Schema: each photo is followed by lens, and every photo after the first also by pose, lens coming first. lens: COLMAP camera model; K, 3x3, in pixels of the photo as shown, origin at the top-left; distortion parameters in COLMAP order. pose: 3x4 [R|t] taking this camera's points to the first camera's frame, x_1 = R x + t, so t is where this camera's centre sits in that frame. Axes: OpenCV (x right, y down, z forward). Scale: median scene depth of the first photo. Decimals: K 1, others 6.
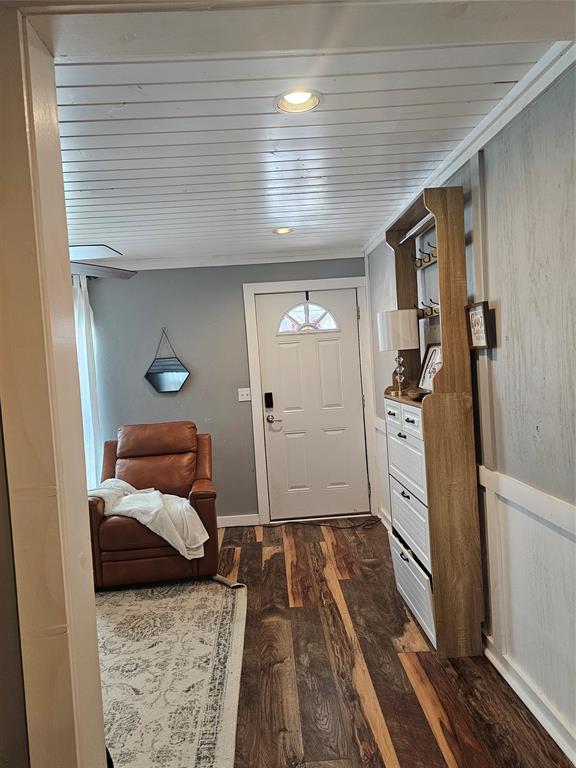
lens RADIAL K [[537.3, 0, 288.0], [0, 537.3, 384.0], [0, 0, 1]] dist [0.002071, 0.000091]
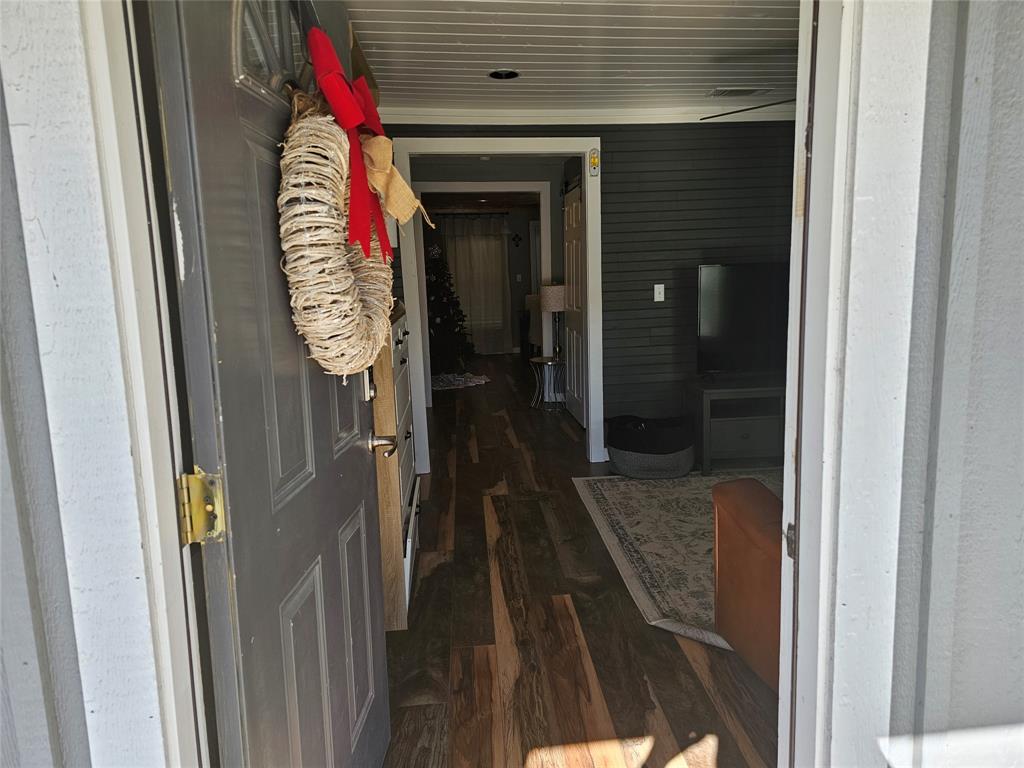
lens RADIAL K [[690.2, 0, 516.3], [0, 690.2, 375.4], [0, 0, 1]] dist [0.117548, -0.146780]
pose [[-0.994561, 0.101930, -0.021425, 0.058450], [0.095810, 0.975979, 0.195668, -0.056360], [0.040855, 0.192551, -0.980436, 1.675449]]
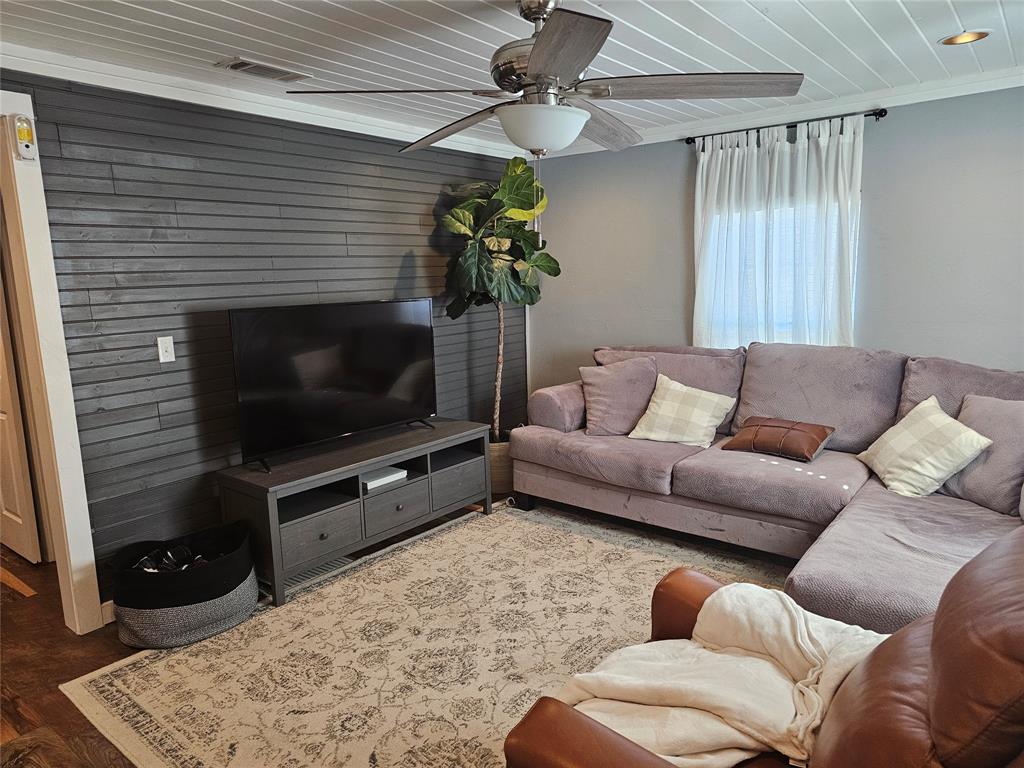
lens RADIAL K [[684.4, 0, 510.7], [0, 684.4, 388.3], [0, 0, 1]] dist [0.055111, -0.038610]
pose [[-0.662109, 0.203577, -0.721227, 0.099203], [0.026141, 0.968084, 0.249257, -0.086166], [0.748952, 0.146181, -0.646299, 1.243856]]
